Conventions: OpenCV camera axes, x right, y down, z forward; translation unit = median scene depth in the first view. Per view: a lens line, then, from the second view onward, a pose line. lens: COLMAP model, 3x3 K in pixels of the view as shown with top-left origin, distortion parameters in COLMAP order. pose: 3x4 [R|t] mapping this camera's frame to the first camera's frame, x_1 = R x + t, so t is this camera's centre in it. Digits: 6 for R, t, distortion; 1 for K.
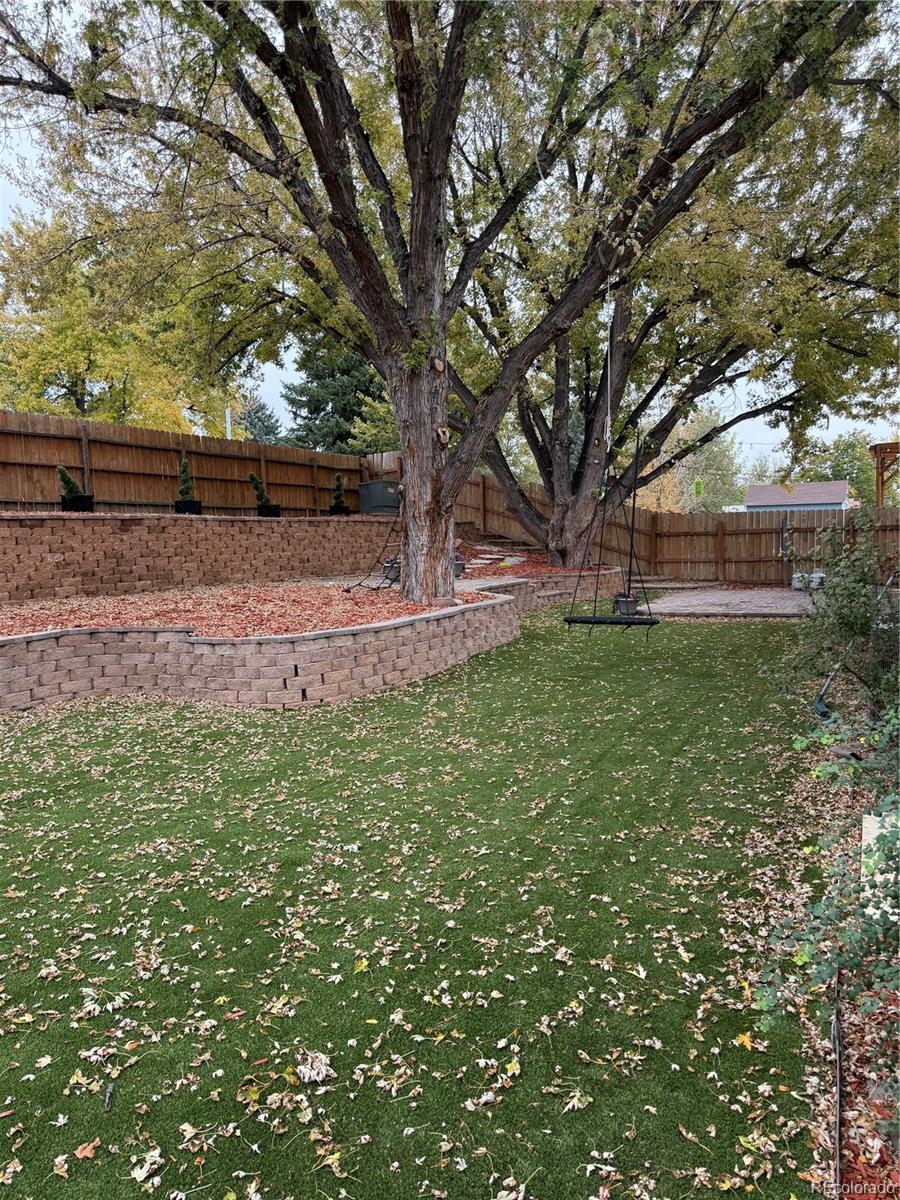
lens RADIAL K [[843.1, 0, 452.3], [0, 843.1, 605.3], [0, 0, 1]] dist [0.071829, -0.000337]
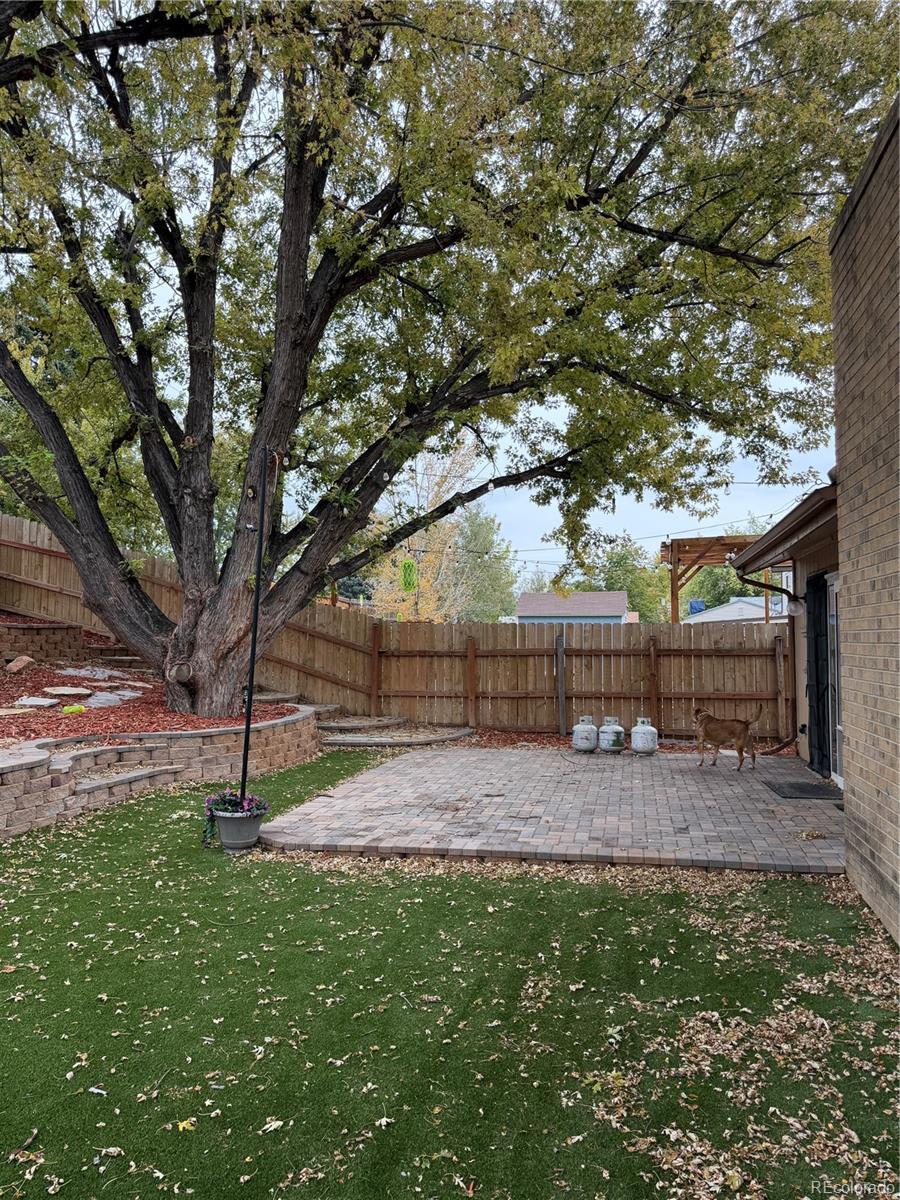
lens RADIAL K [[843.1, 0, 452.3], [0, 843.1, 605.3], [0, 0, 1]] dist [0.071829, -0.000337]
pose [[0.970433, 0.031550, 0.239300, 0.146077], [-0.001581, 0.992230, -0.124406, -0.041879], [-0.241365, 0.120349, 0.962943, 0.373876]]
